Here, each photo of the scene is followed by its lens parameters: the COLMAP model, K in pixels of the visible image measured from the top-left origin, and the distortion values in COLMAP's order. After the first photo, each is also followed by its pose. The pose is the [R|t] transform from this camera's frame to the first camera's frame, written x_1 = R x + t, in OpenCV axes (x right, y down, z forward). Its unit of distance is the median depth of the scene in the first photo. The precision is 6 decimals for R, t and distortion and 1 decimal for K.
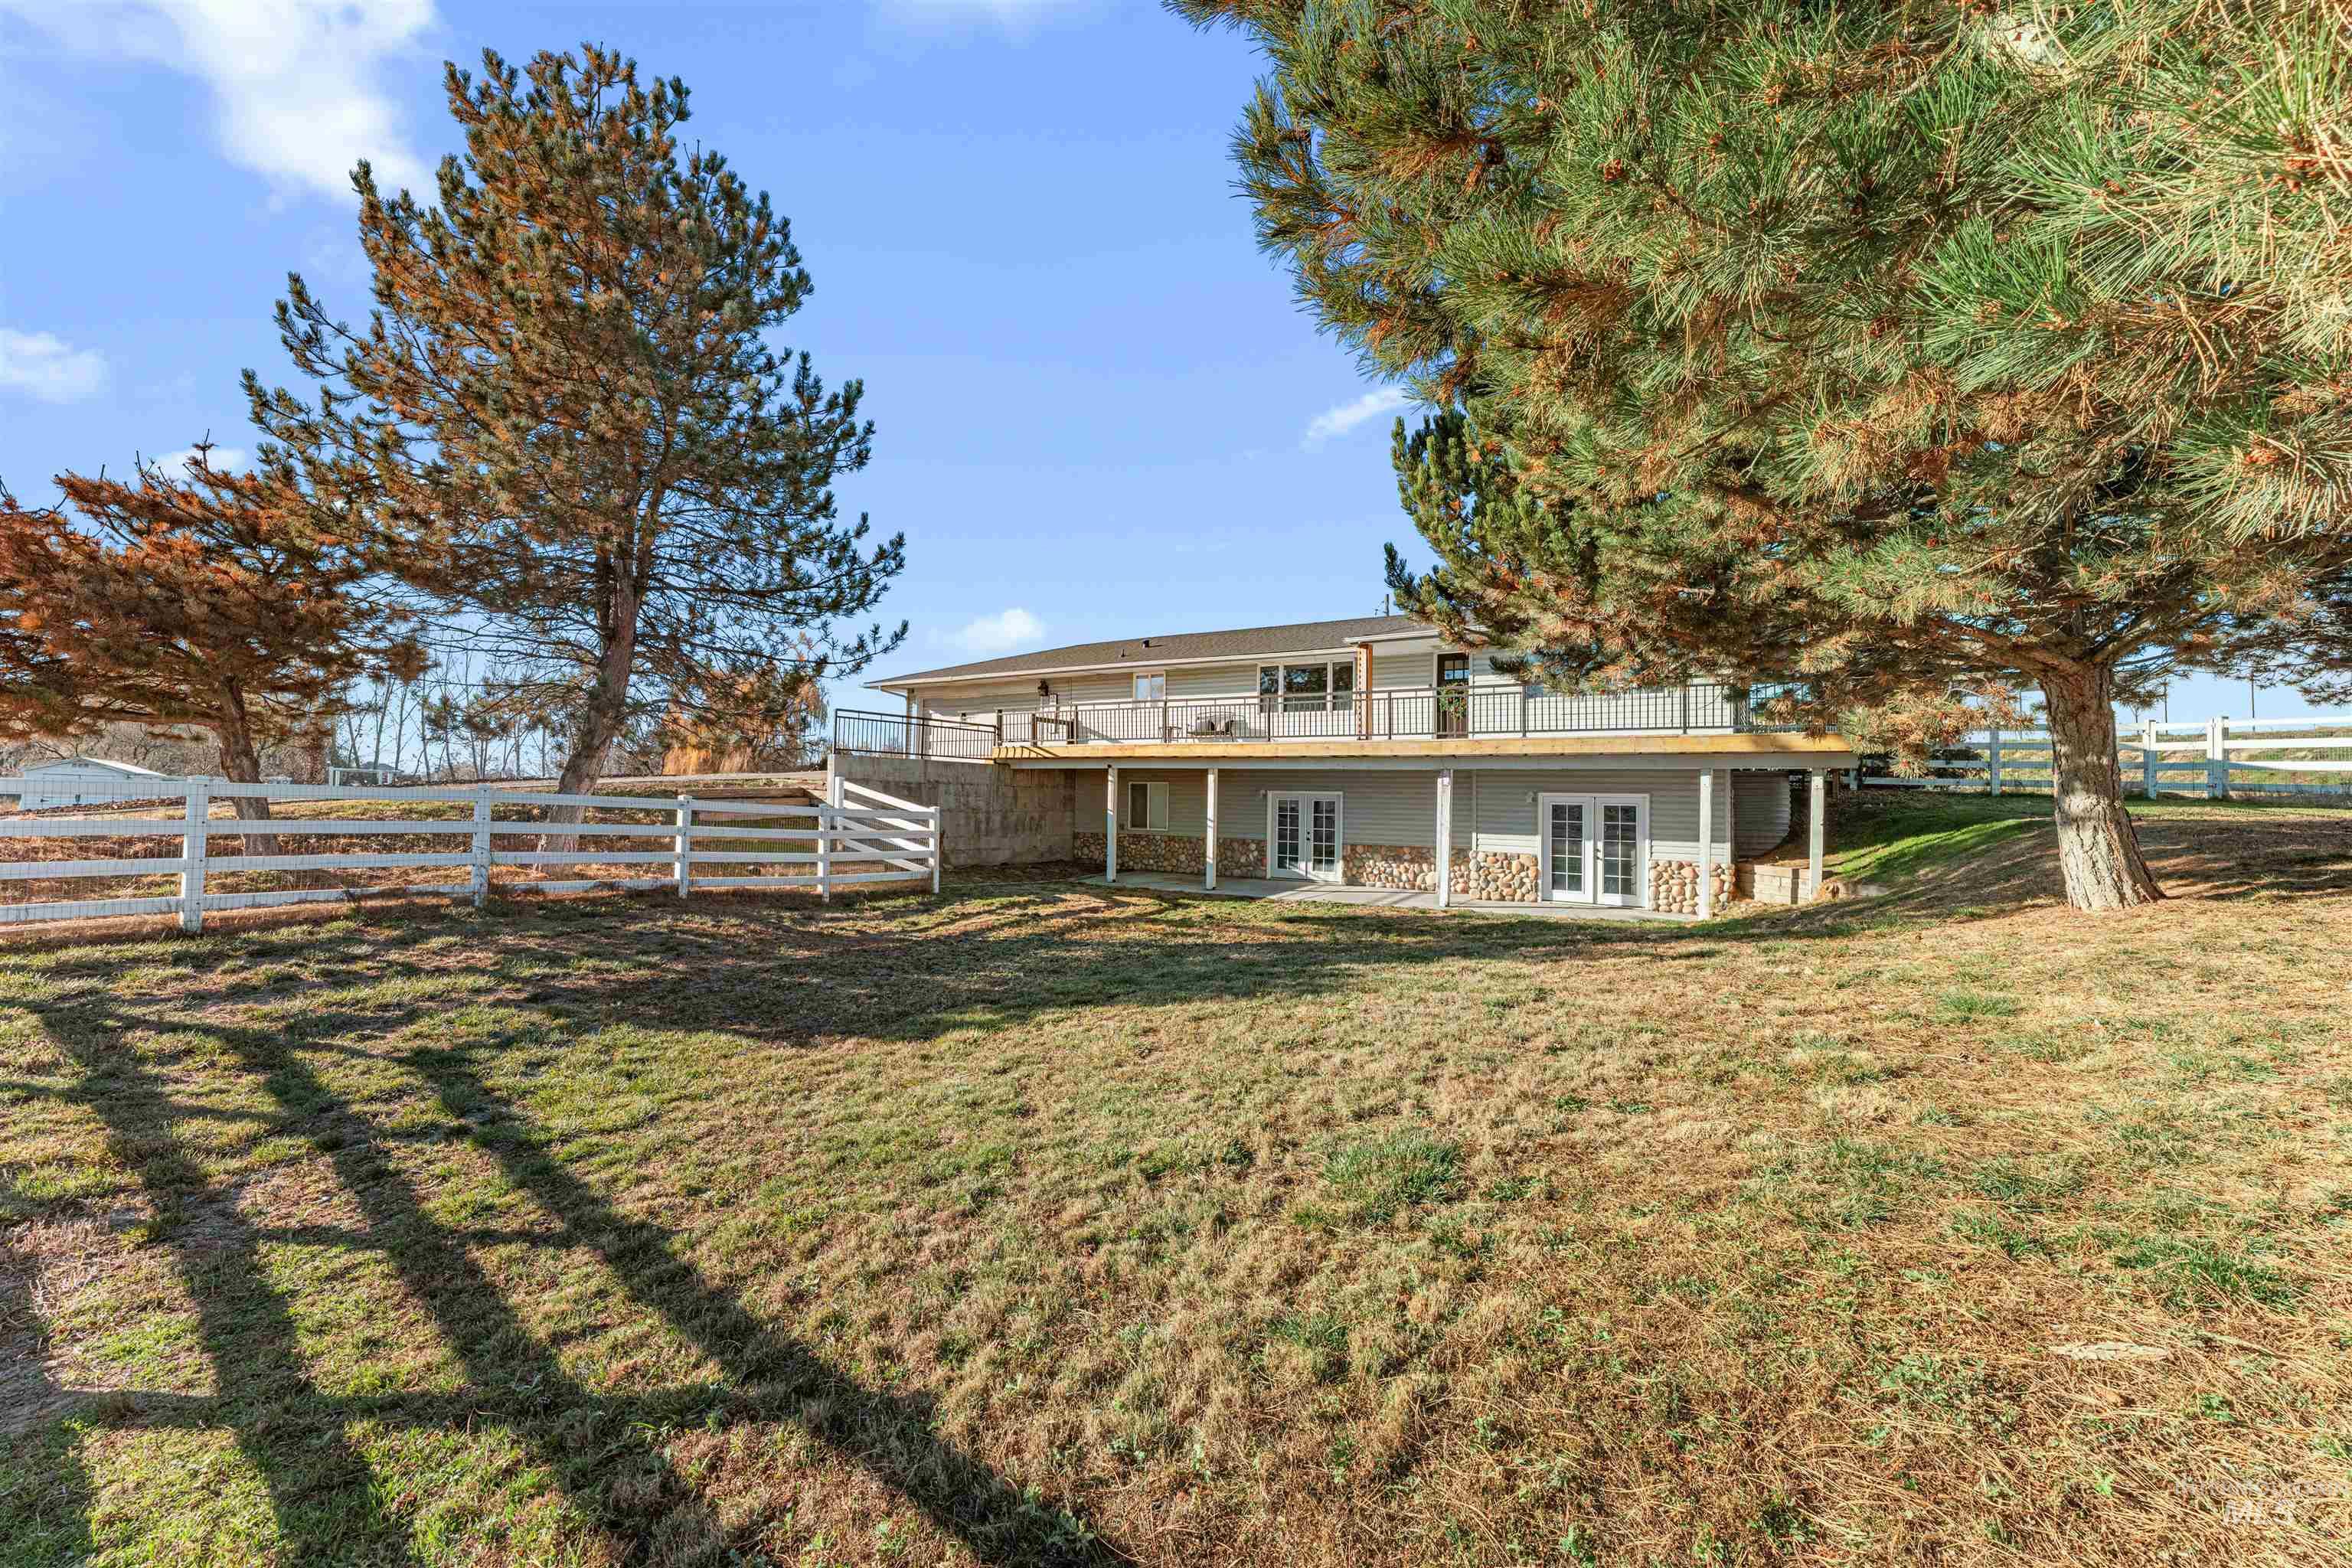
lens RADIAL K [[957.1, 0, 1131.5], [0, 957.1, 791.0], [0, 0, 1]] dist [-0.000470, -0.001111]
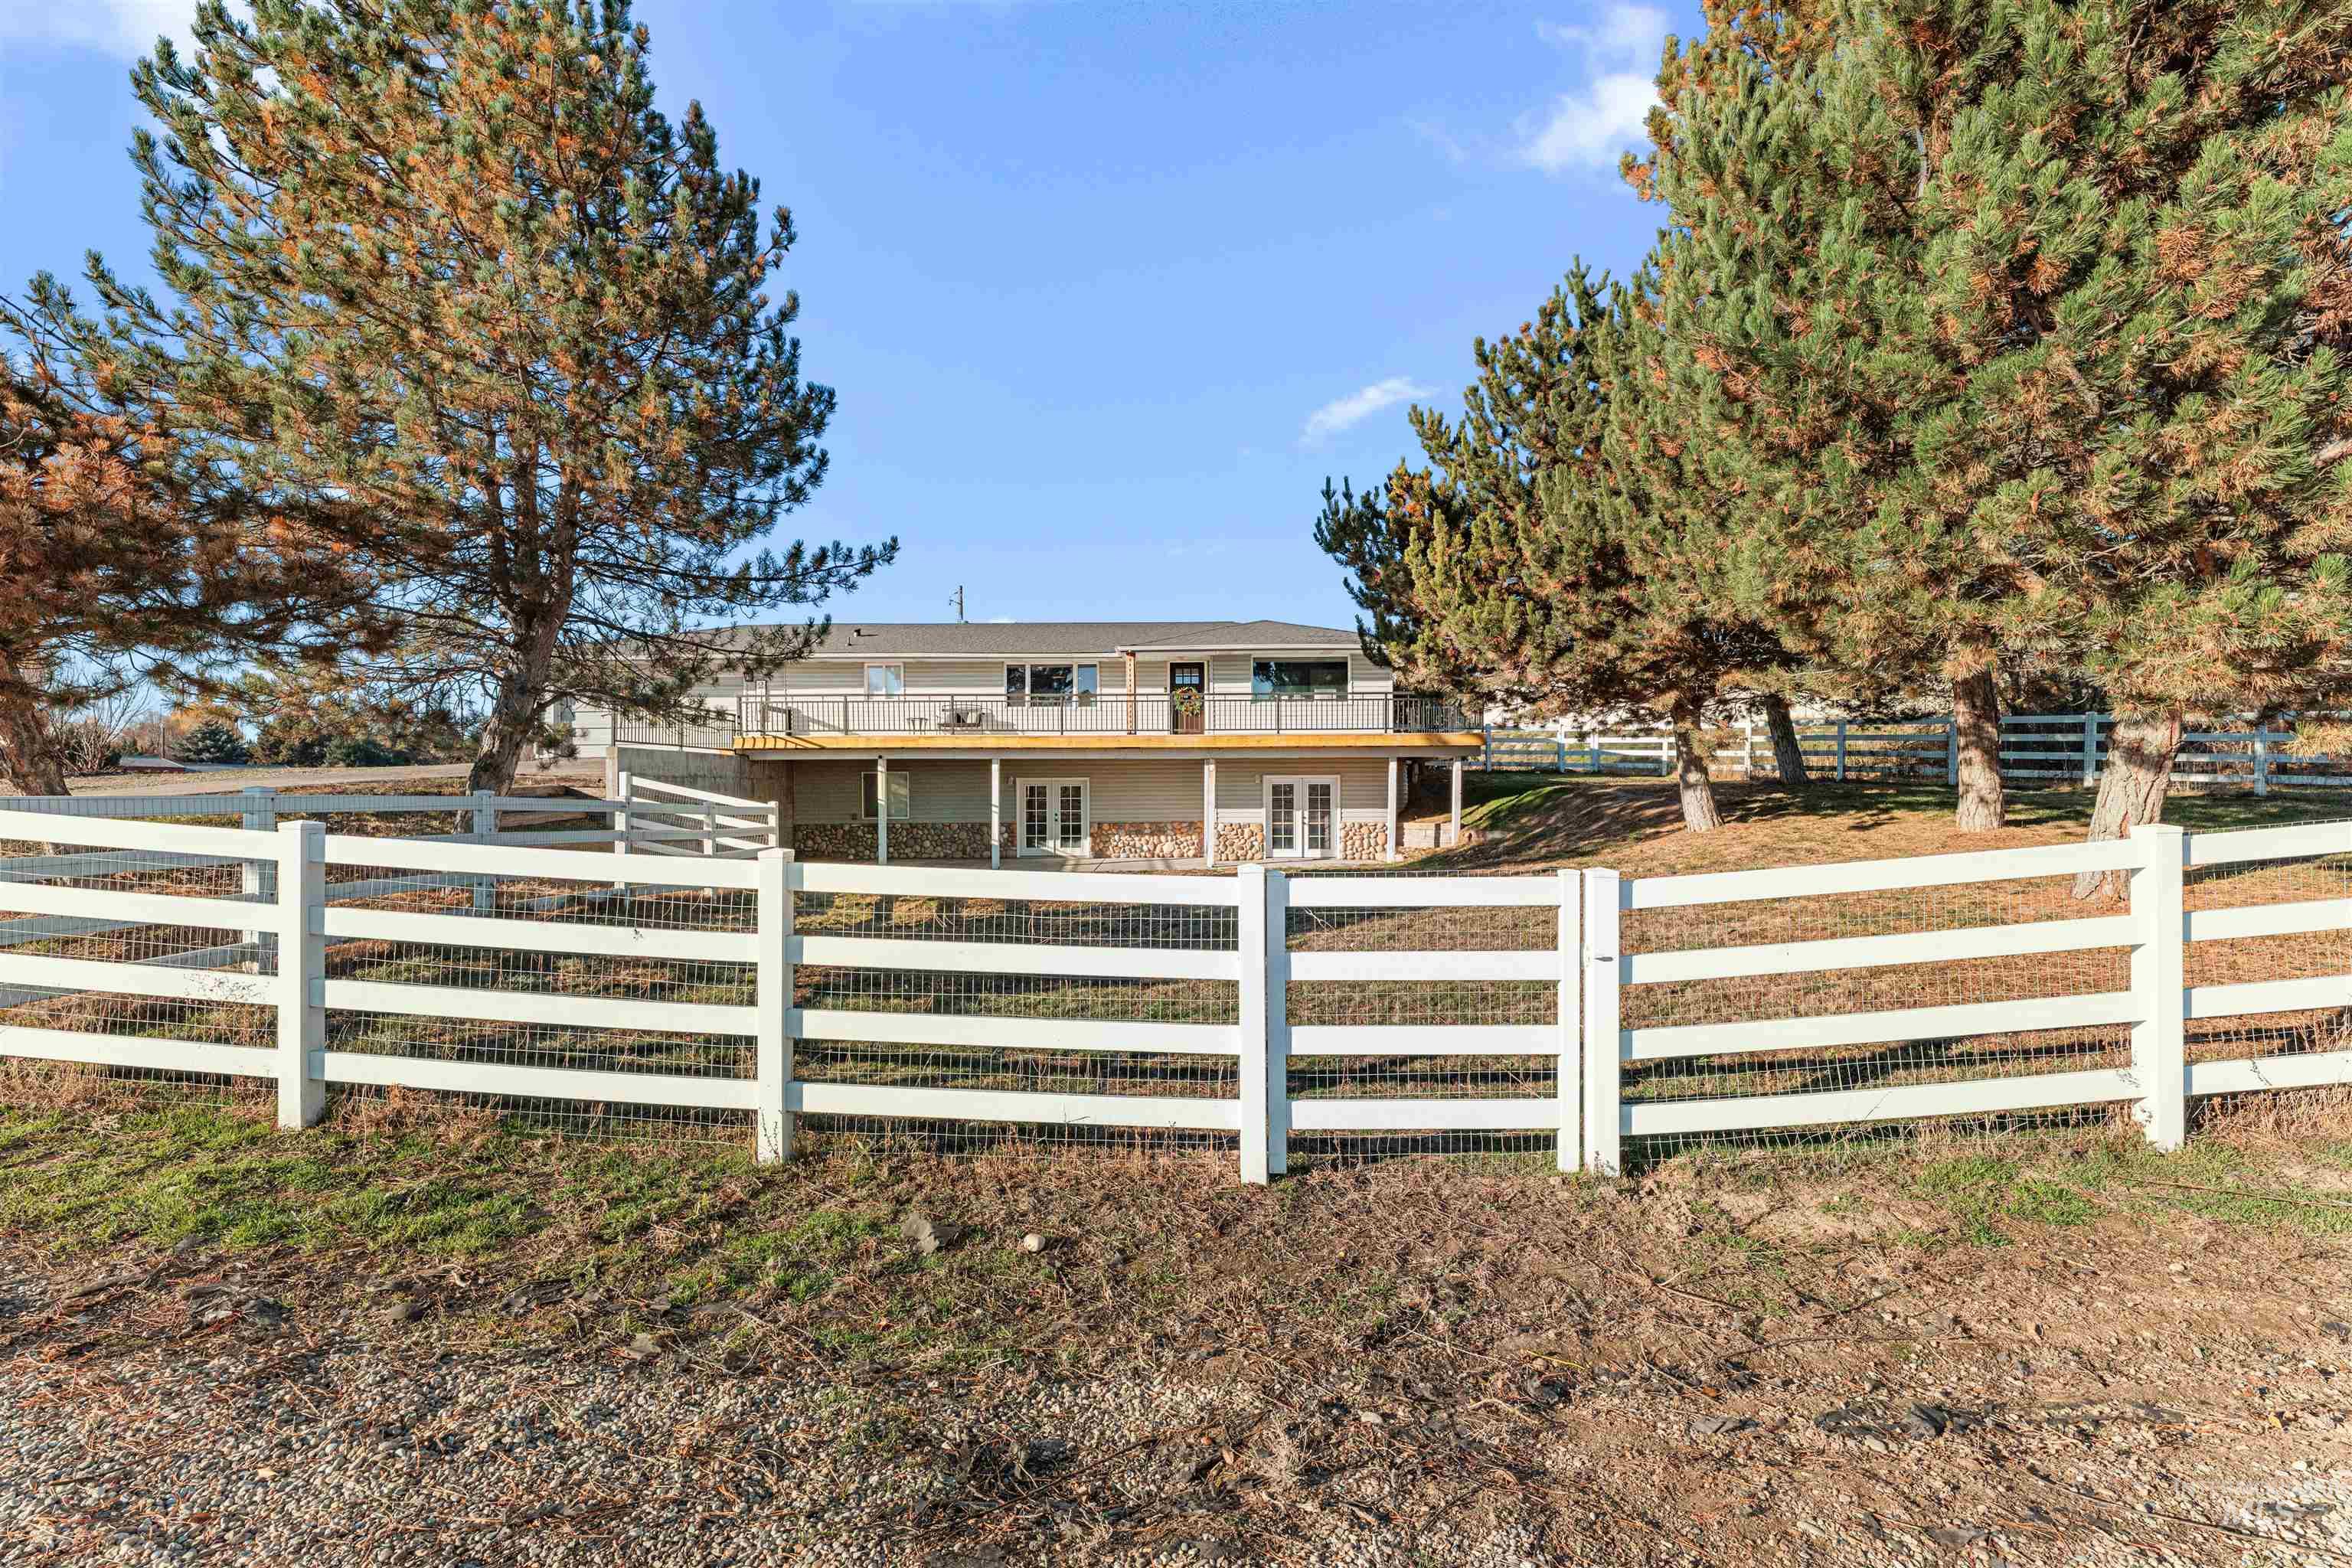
lens RADIAL K [[957.1, 0, 1164.3], [0, 957.1, 787.6], [0, 0, 1]] dist [-0.000470, -0.001111]
pose [[0.838360, -0.024117, 0.544584, -0.401974], [0.016754, 0.999689, 0.018479, -0.008589], [-0.544860, -0.006368, 0.838503, -0.022871]]
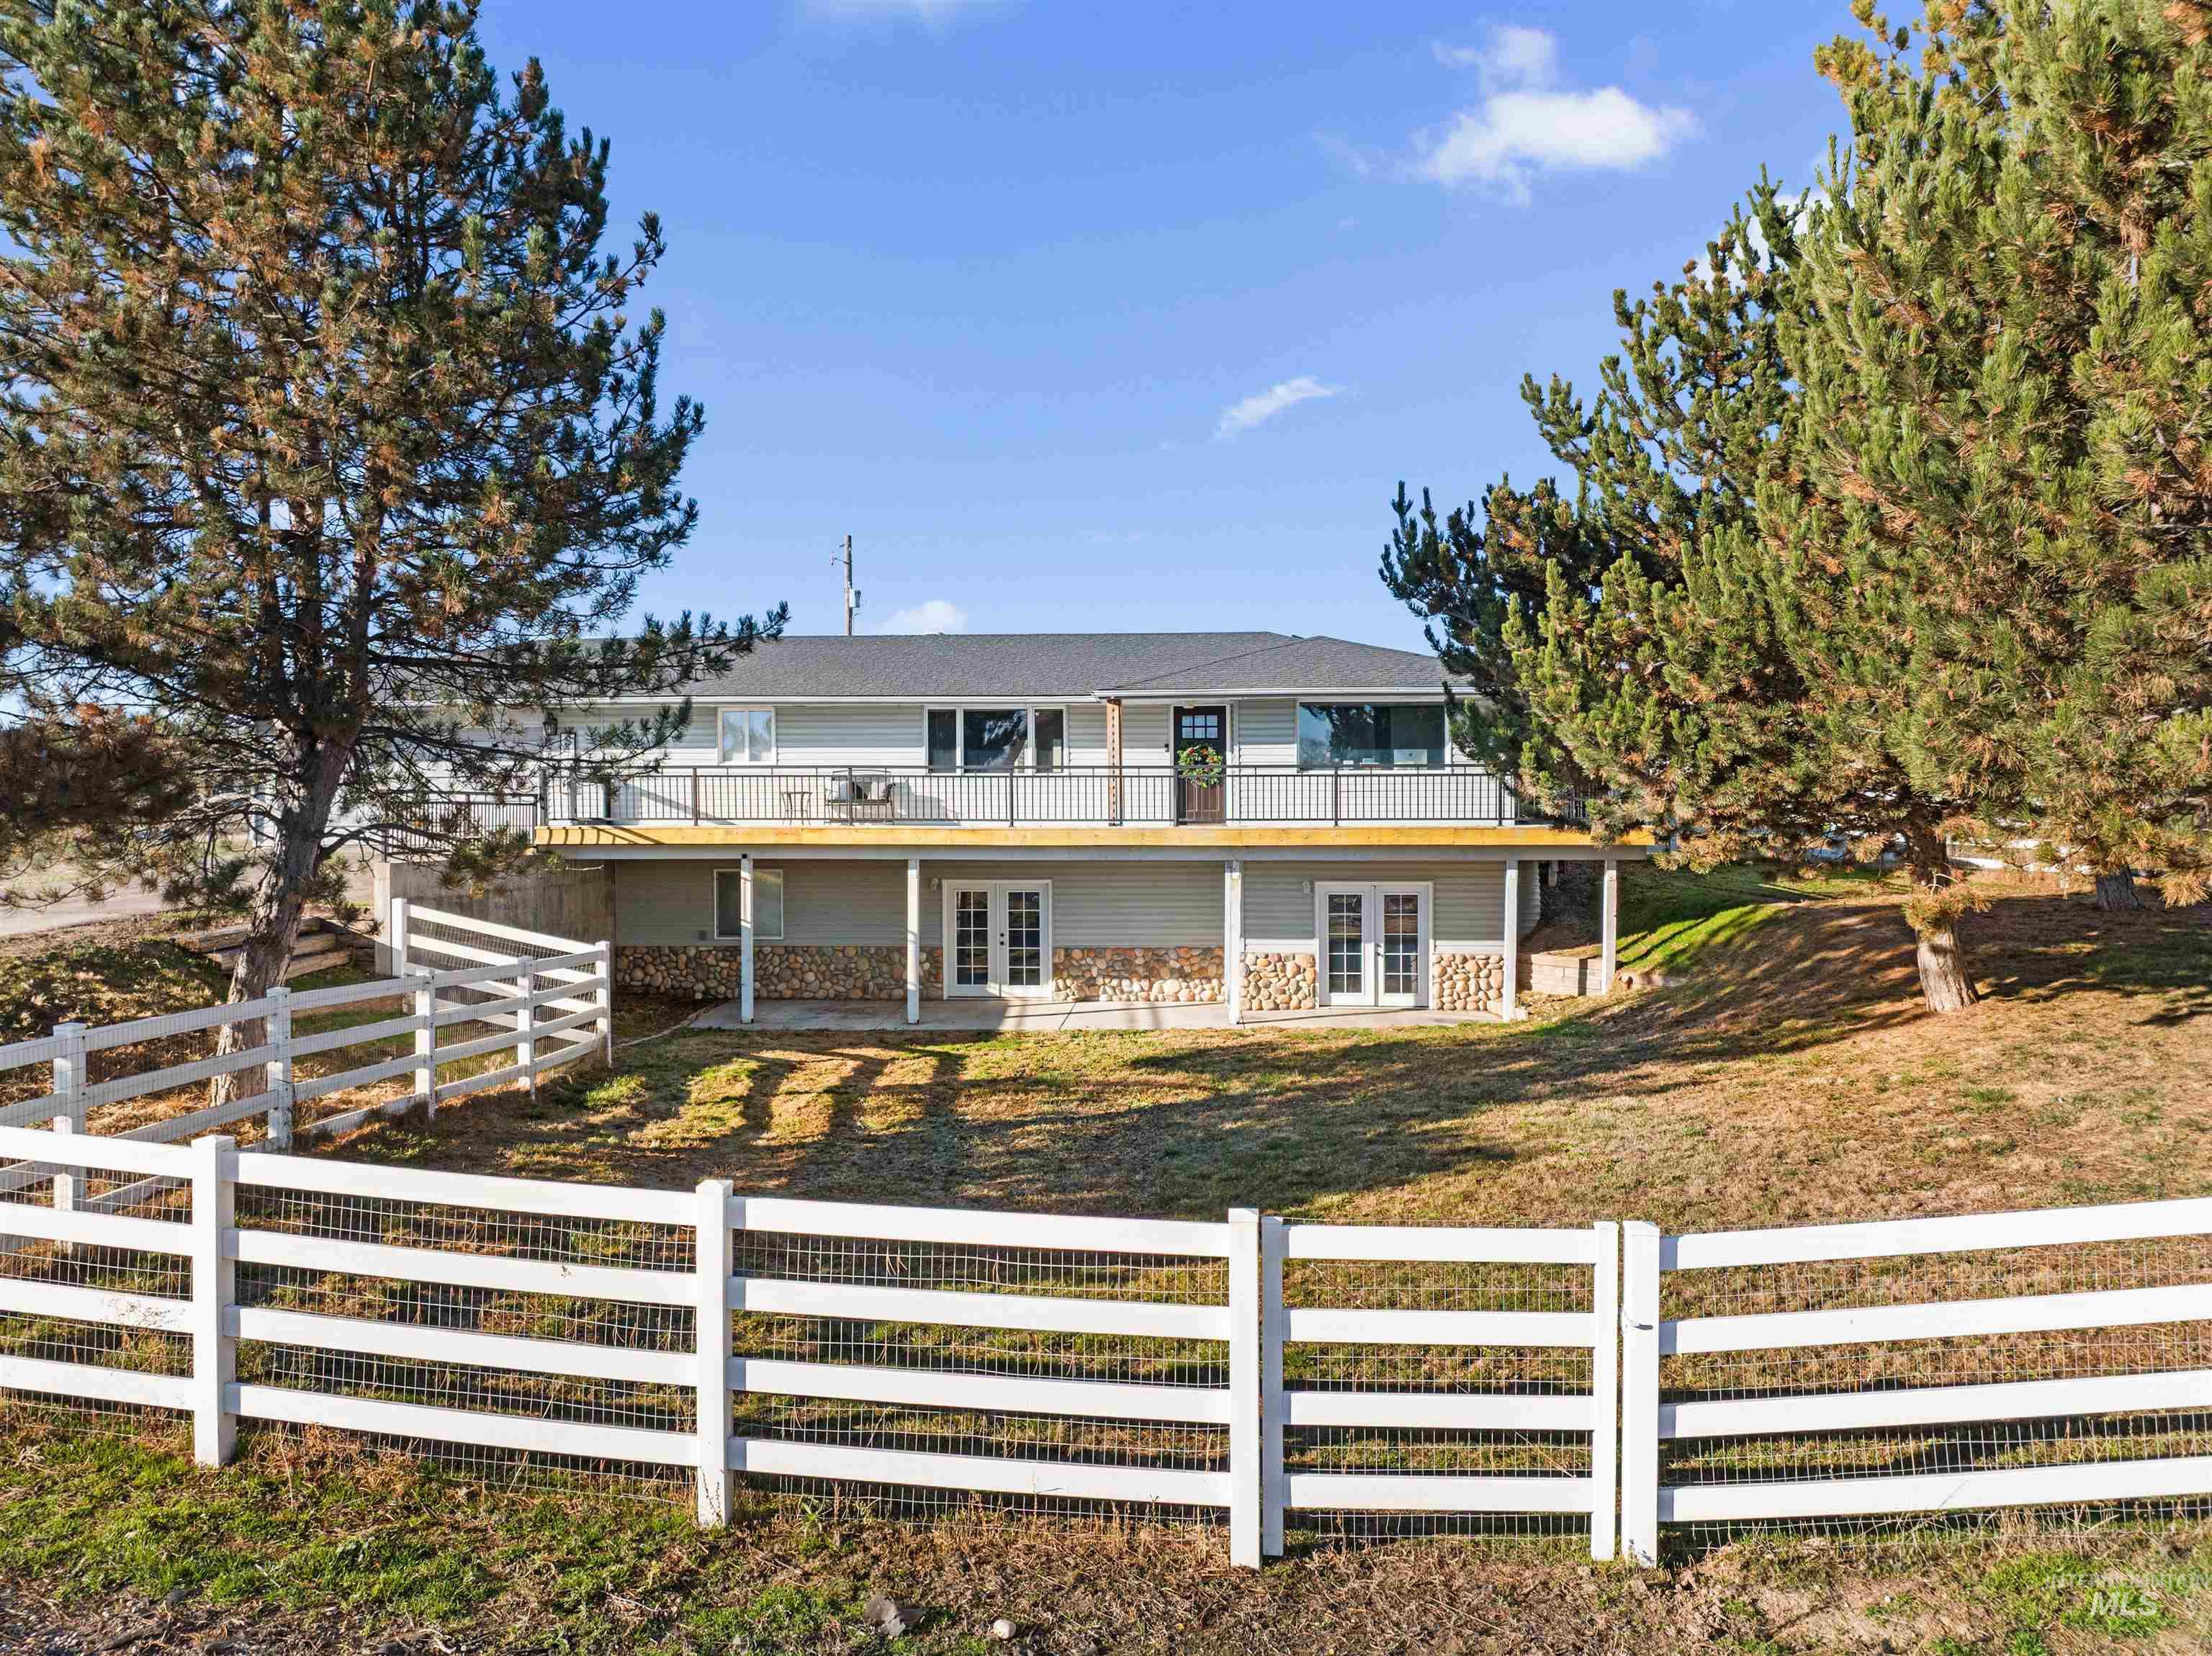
lens RADIAL K [[1574.3, 0, 1067.6], [0, 1574.3, 823.5], [0, 0, 1]] dist [-0.055032, 0.017293]
pose [[0.872681, -0.025793, 0.487609, -0.458941], [0.018502, 0.999633, 0.019764, -0.083311], [-0.487940, -0.008226, 0.872838, -0.124504]]
